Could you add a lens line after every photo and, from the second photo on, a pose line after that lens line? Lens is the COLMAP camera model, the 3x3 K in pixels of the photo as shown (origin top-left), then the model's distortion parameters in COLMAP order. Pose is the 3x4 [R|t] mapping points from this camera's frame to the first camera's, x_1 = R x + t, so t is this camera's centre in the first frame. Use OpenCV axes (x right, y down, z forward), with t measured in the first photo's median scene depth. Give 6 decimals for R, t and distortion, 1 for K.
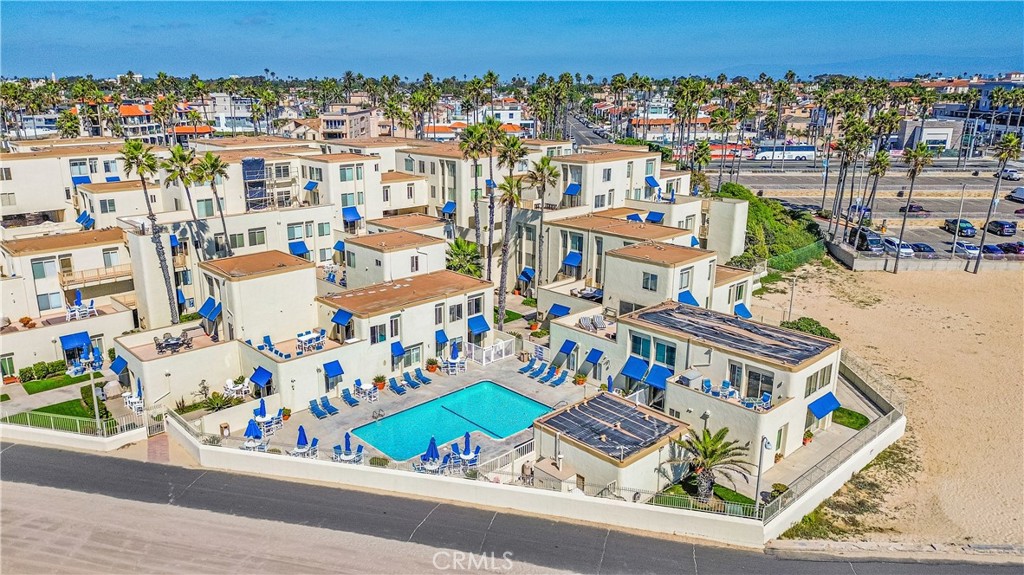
lens RADIAL K [[714.3, 0, 512.0], [0, 714.3, 287.5], [0, 0, 1]] dist [0.044476, -0.003704]
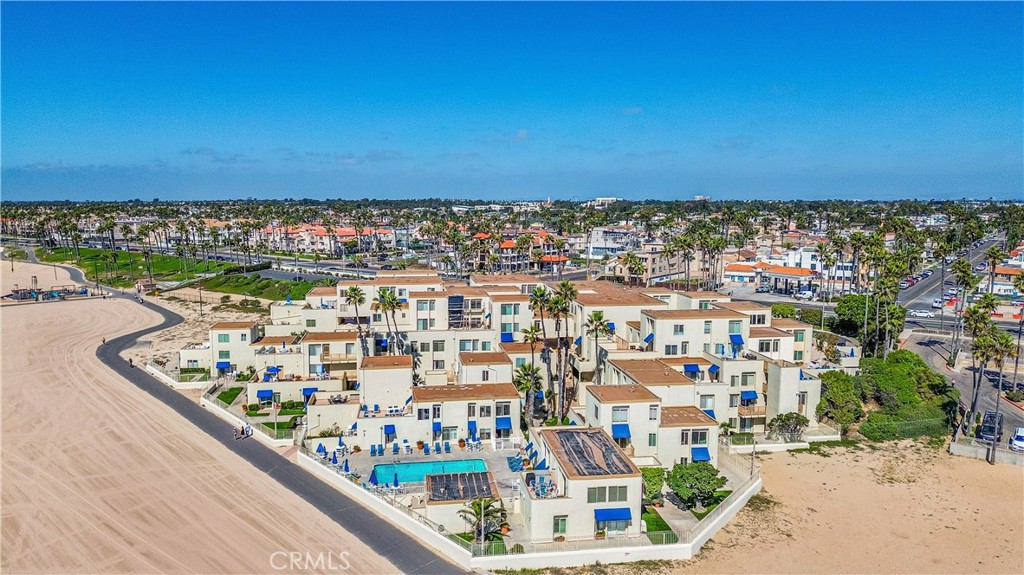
lens RADIAL K [[714.3, 0, 512.0], [0, 714.3, 287.5], [0, 0, 1]] dist [0.044476, -0.003704]
pose [[0.824458, 0.069378, -0.561654, 0.765587], [-0.158238, 0.981133, -0.111085, -0.059898], [0.543351, 0.180460, 0.819881, -0.234375]]
